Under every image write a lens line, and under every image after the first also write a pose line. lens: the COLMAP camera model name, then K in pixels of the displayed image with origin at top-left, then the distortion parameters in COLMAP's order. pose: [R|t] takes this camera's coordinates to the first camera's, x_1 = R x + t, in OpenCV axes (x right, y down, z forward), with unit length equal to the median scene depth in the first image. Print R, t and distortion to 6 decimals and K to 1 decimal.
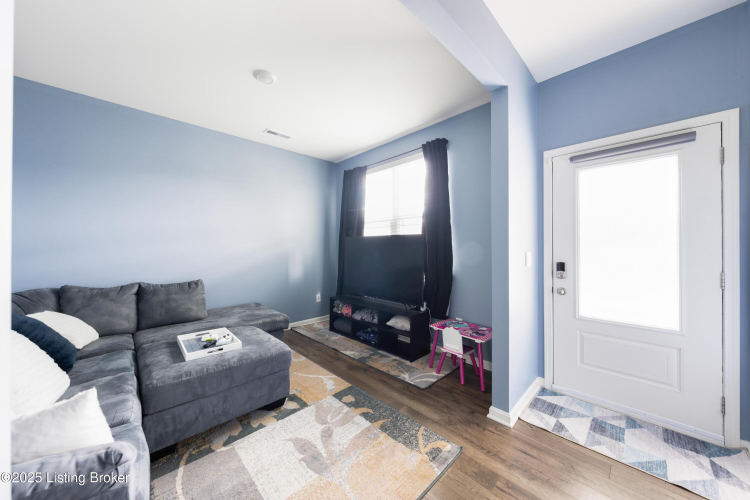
lens RADIAL K [[266.1, 0, 370.8], [0, 266.1, 244.7], [0, 0, 1]] dist [-0.000804, -0.000098]
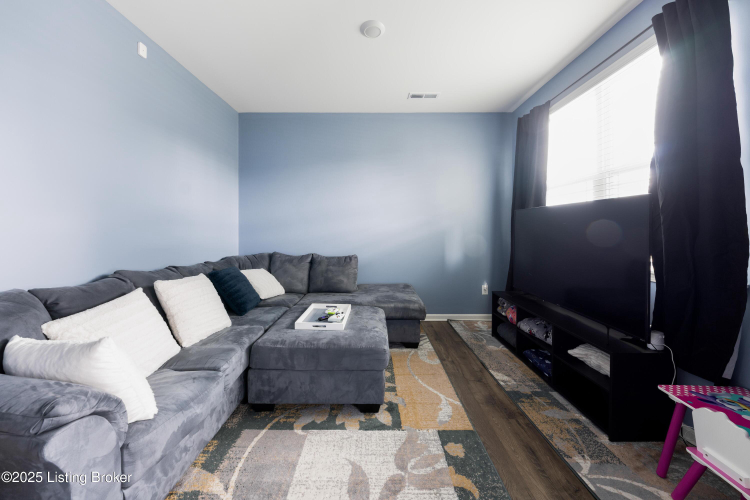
lens RADIAL K [[272.1, 0, 367.9], [0, 272.1, 226.9], [0, 0, 1]] dist [-0.001742, -0.000215]
pose [[0.715108, -0.001239, -0.699013, 0.186492], [0.002931, 0.999995, 0.001226, 0.019904], [0.699008, -0.002926, 0.715108, 0.292708]]
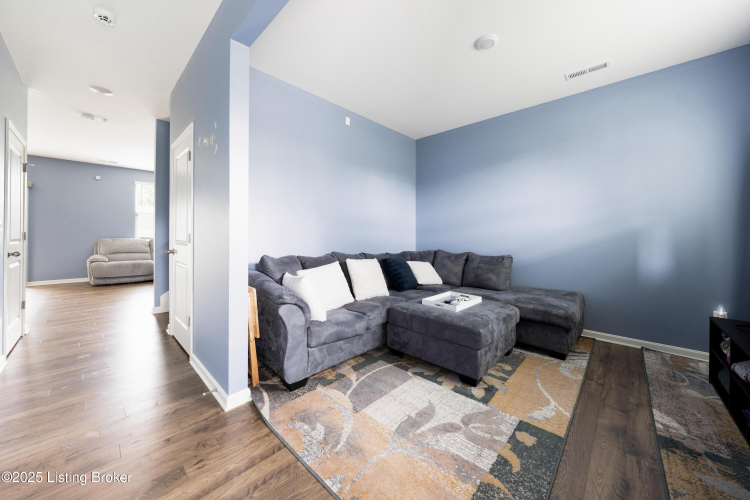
lens RADIAL K [[264.1, 0, 376.0], [0, 264.1, 232.2], [0, 0, 1]] dist [-0.000990, -0.000150]
pose [[0.056787, -0.008024, -0.998354, 0.448491], [0.003192, 0.999964, -0.007856, 0.052354], [0.998381, -0.002740, 0.056810, 0.468861]]
